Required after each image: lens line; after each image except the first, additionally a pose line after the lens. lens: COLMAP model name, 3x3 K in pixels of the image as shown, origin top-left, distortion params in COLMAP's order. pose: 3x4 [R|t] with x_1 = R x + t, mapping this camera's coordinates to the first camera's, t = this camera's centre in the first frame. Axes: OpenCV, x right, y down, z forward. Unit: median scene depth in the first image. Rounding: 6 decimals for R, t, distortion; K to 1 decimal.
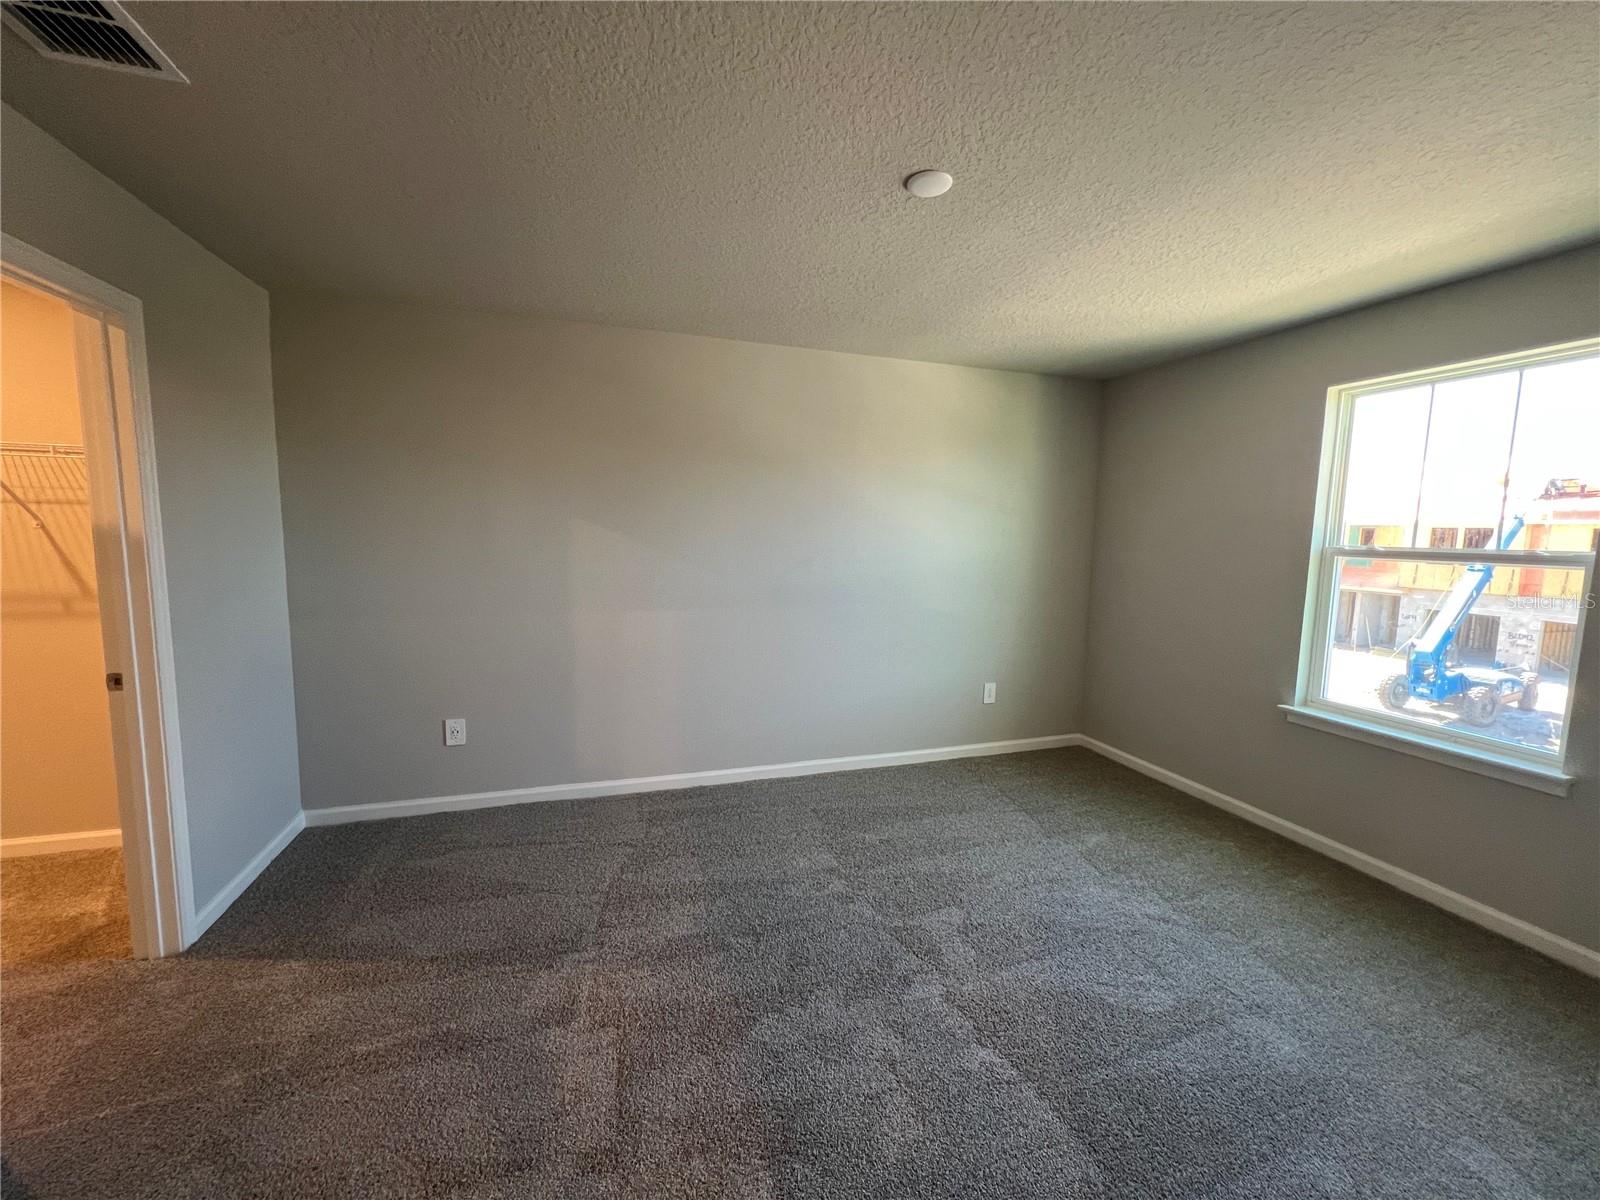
lens RADIAL K [[640.6, 0, 807.0], [0, 640.6, 598.0], [0, 0, 1]] dist [-0.000090, 0.001167]
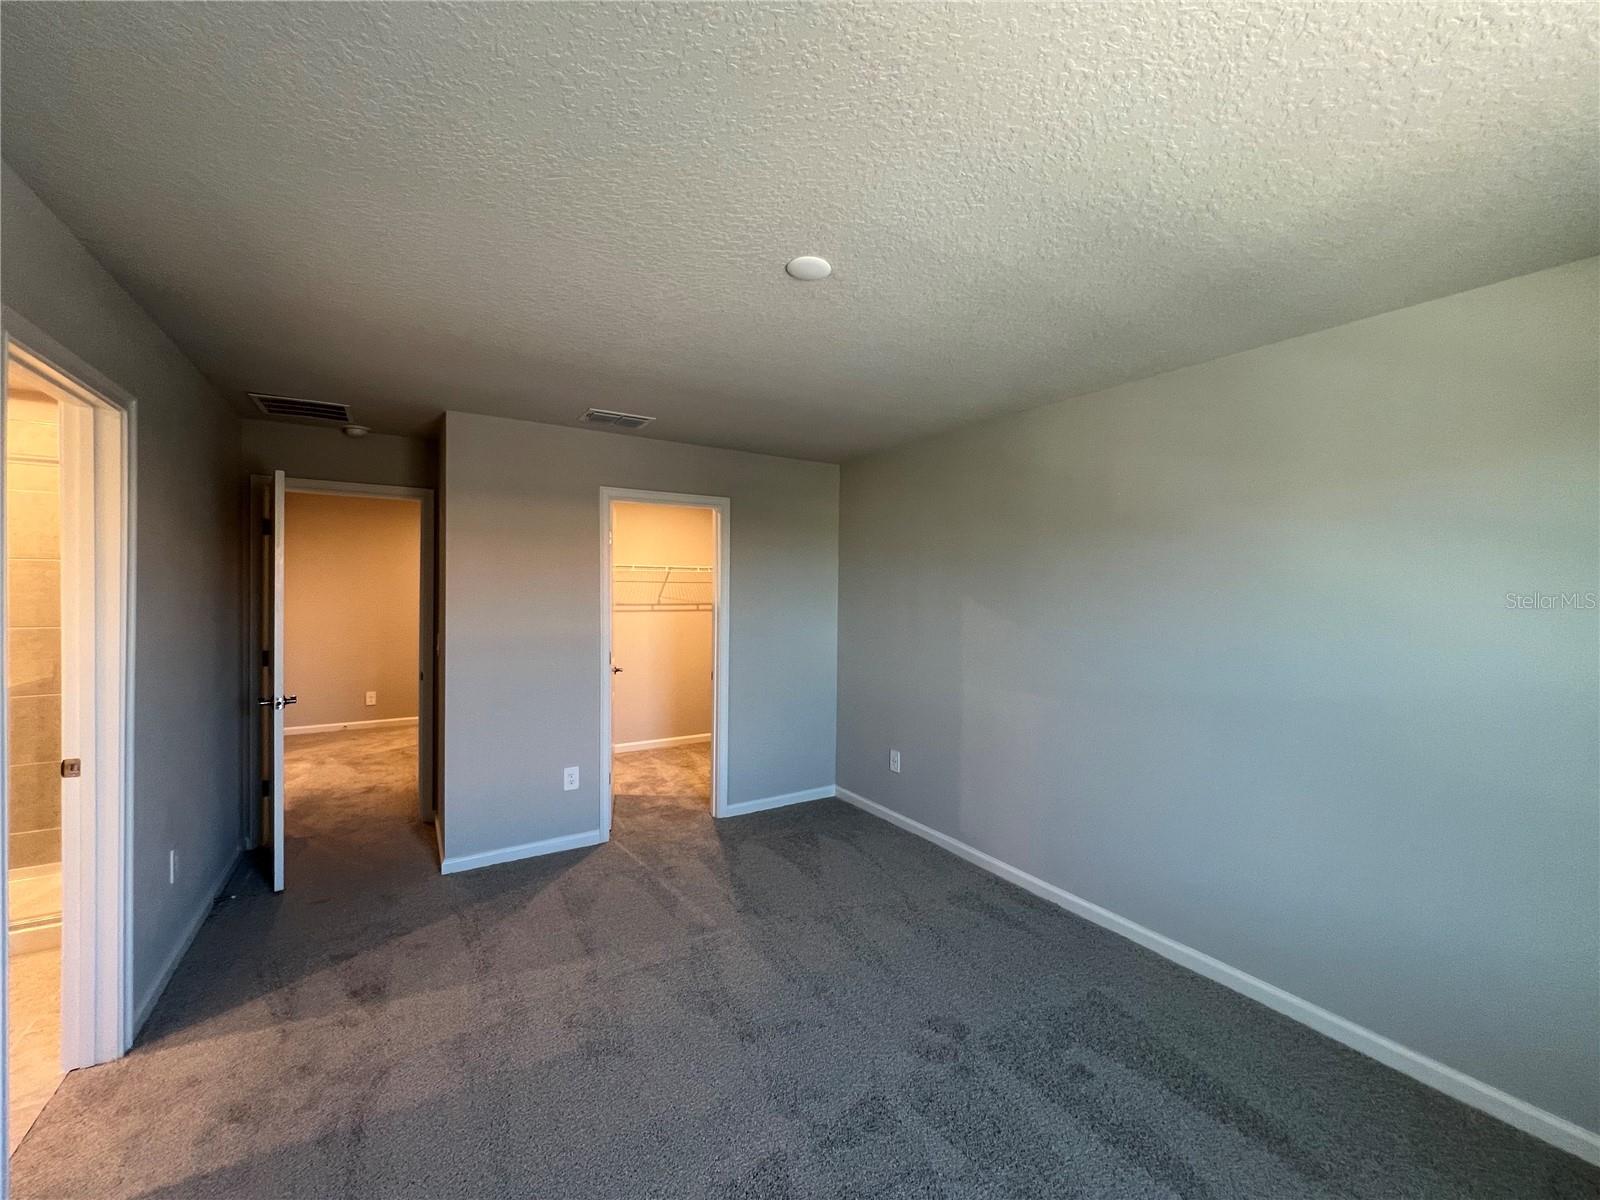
lens RADIAL K [[640.6, 0, 793.7], [0, 640.6, 591.7], [0, 0, 1]] dist [-0.000090, 0.001167]
pose [[0.236596, -0.015006, -0.971492, 0.739758], [-0.111431, 0.992864, -0.042474, -0.059796], [0.965197, 0.118304, 0.233236, 0.508856]]
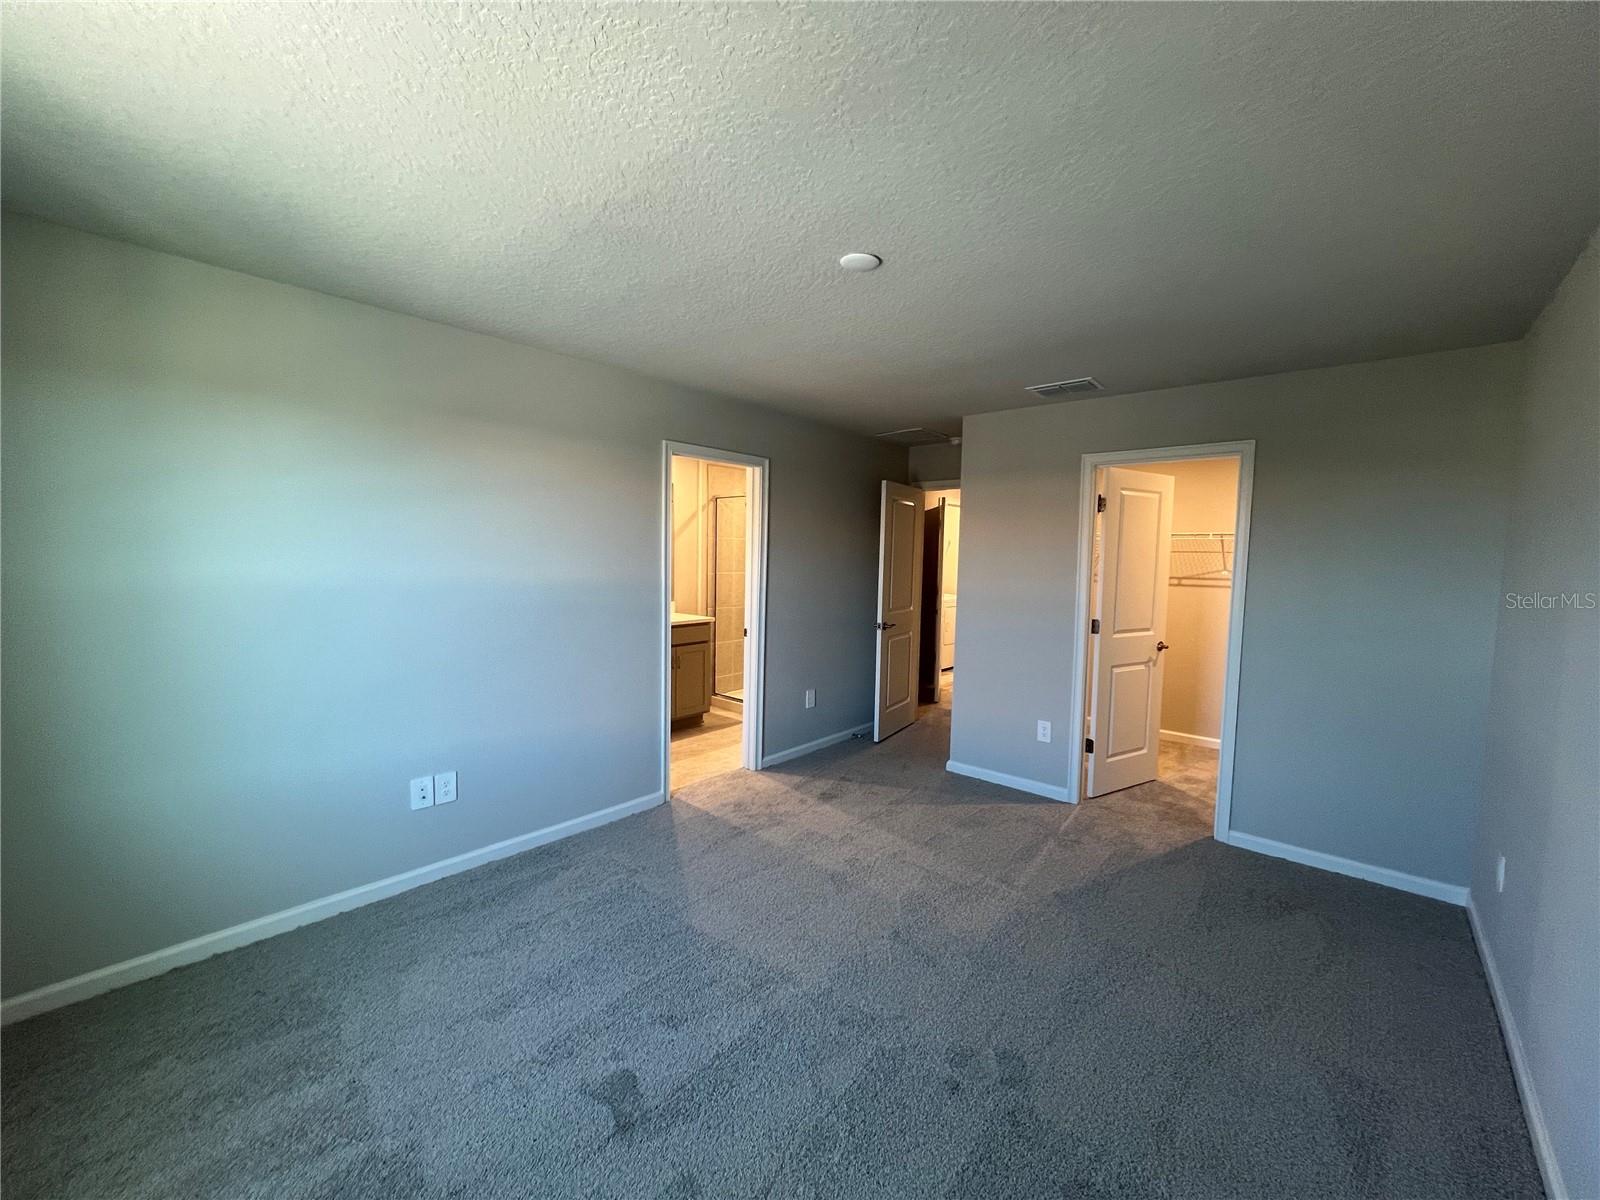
lens RADIAL K [[640.6, 0, 805.4], [0, 640.6, 596.4], [0, 0, 1]] dist [-0.000090, 0.001167]
pose [[-0.860039, -0.003999, -0.510213, 0.541459], [-0.093856, 0.984146, 0.150494, -0.143379], [0.501522, 0.177317, -0.846778, 1.286289]]
